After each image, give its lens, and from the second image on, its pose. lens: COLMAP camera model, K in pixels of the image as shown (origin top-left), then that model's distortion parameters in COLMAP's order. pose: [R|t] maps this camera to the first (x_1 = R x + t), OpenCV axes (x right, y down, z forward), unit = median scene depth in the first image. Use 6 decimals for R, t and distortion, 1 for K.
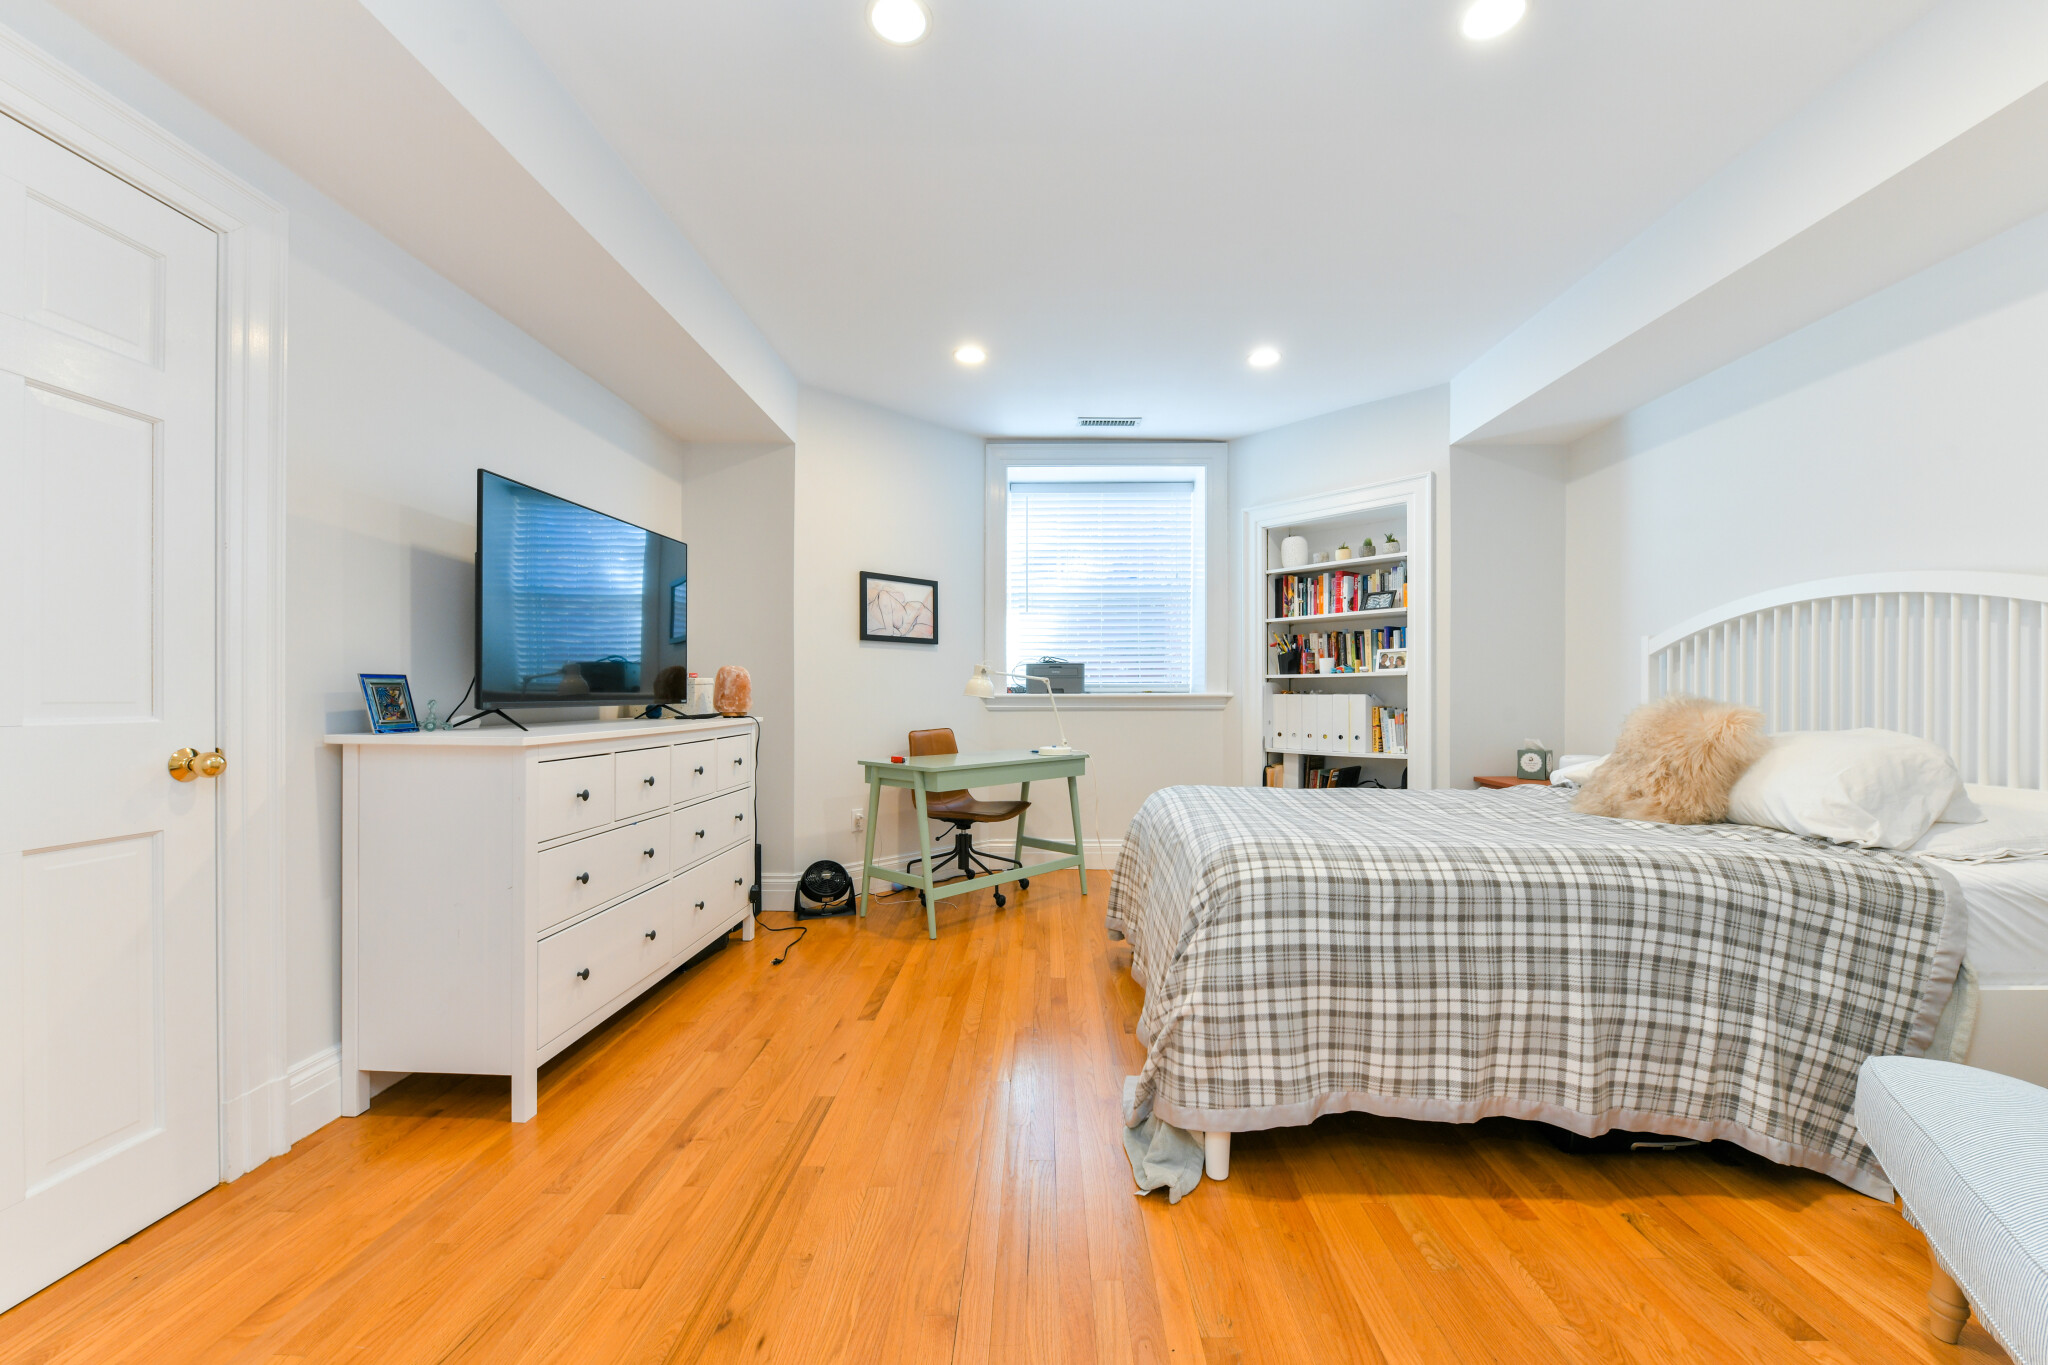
lens RADIAL K [[808.9, 0, 1034.4], [0, 808.9, 694.6], [0, 0, 1]] dist [-0.003646, -0.000637]
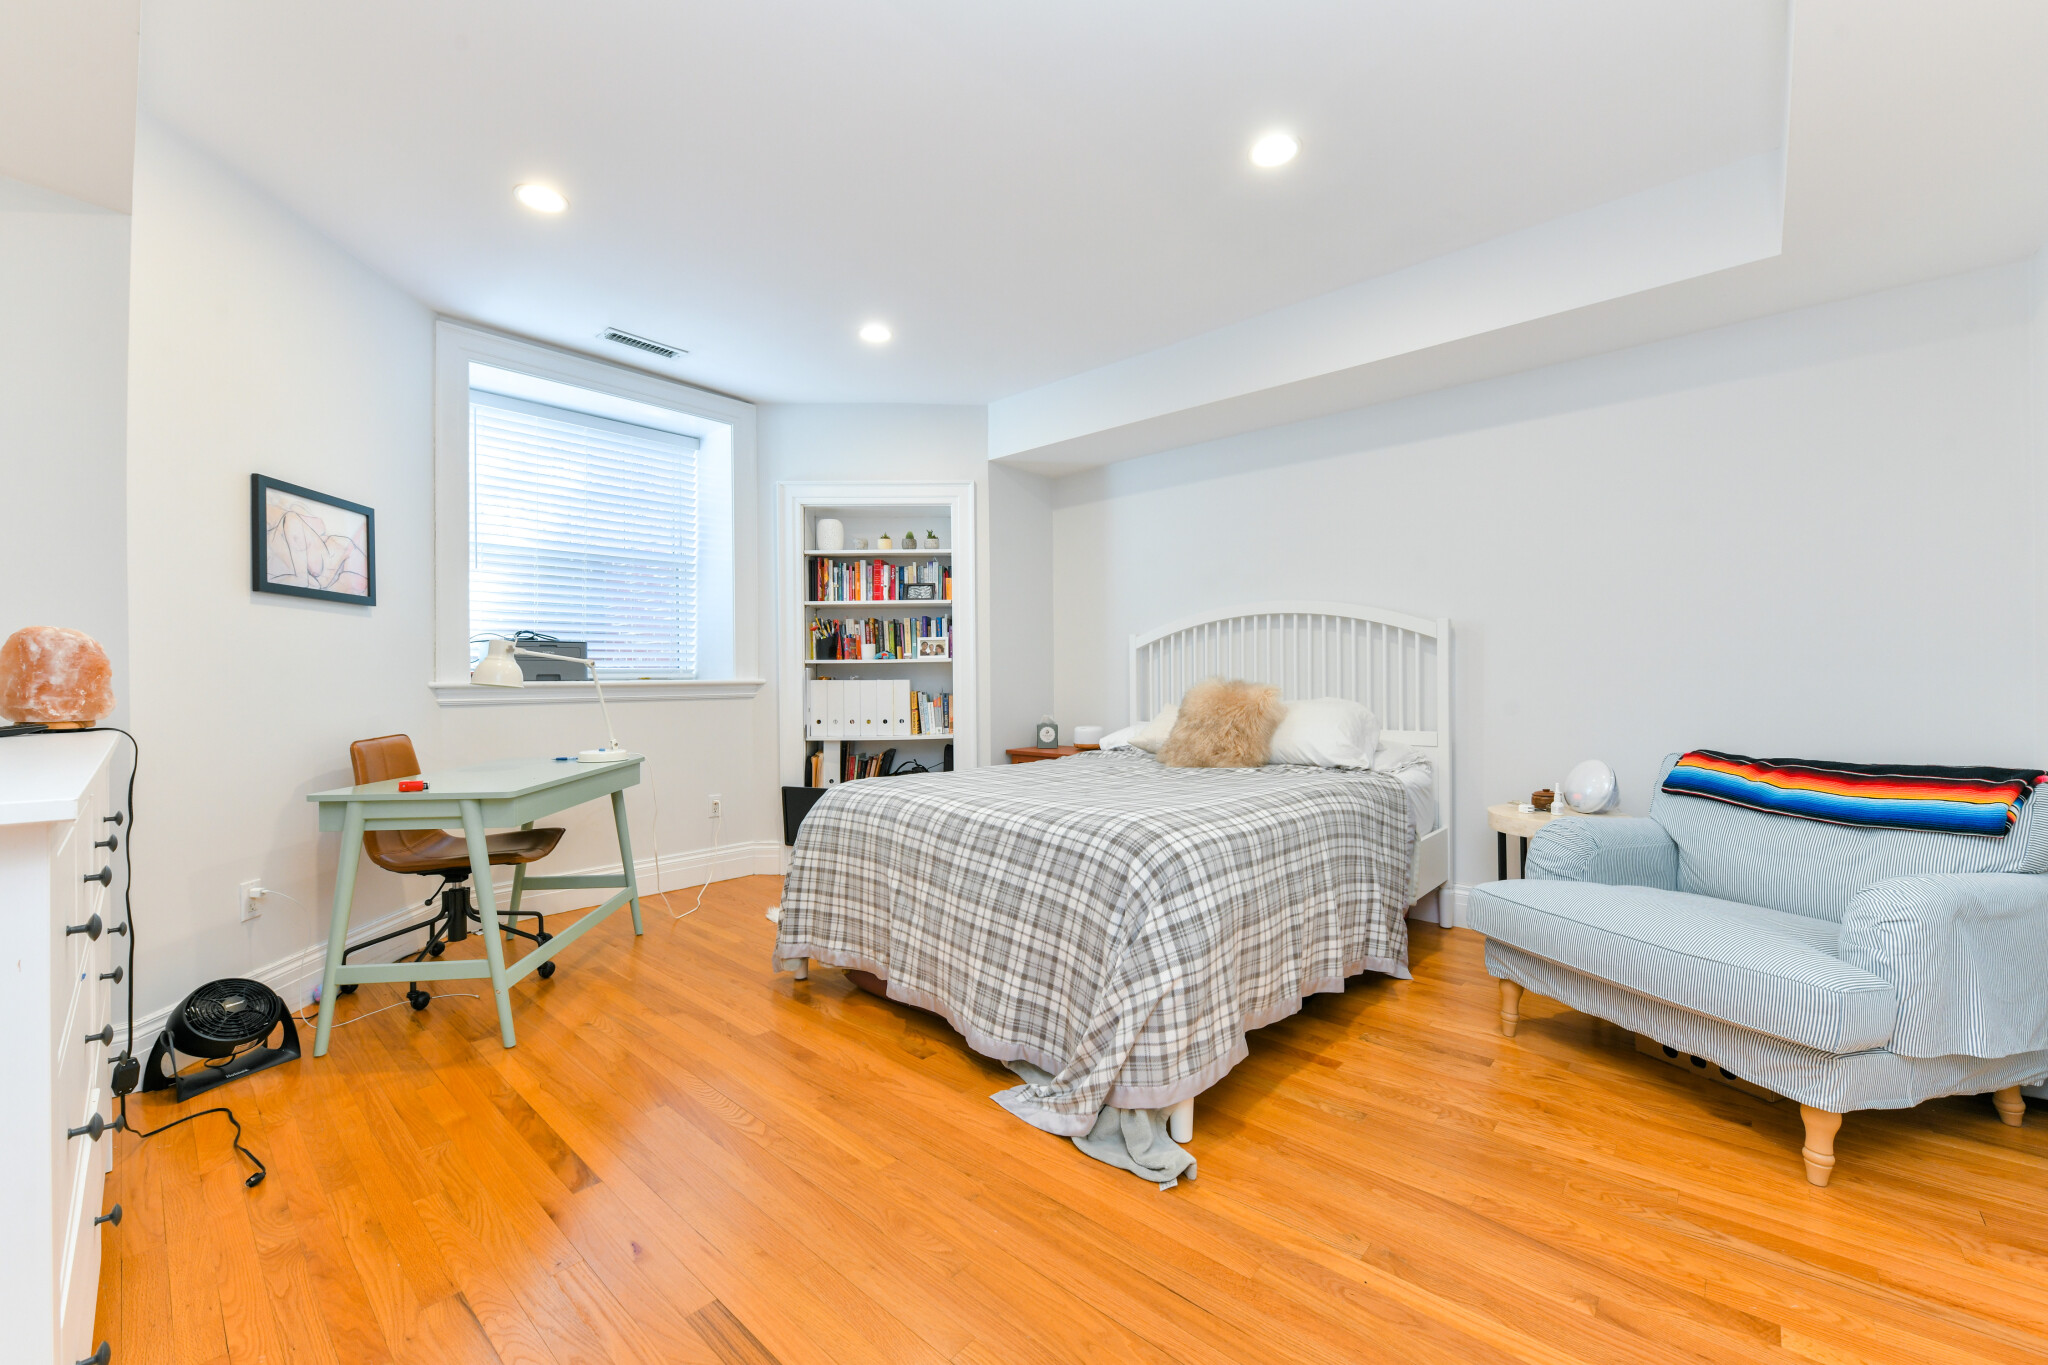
lens RADIAL K [[808.9, 0, 1034.4], [0, 808.9, 680.1], [0, 0, 1]] dist [-0.003646, -0.000637]
pose [[0.654472, -0.005217, 0.756068, -0.279382], [0.007716, 0.999970, 0.000220, 0.001168], [-0.756047, 0.005689, 0.654493, 0.187718]]
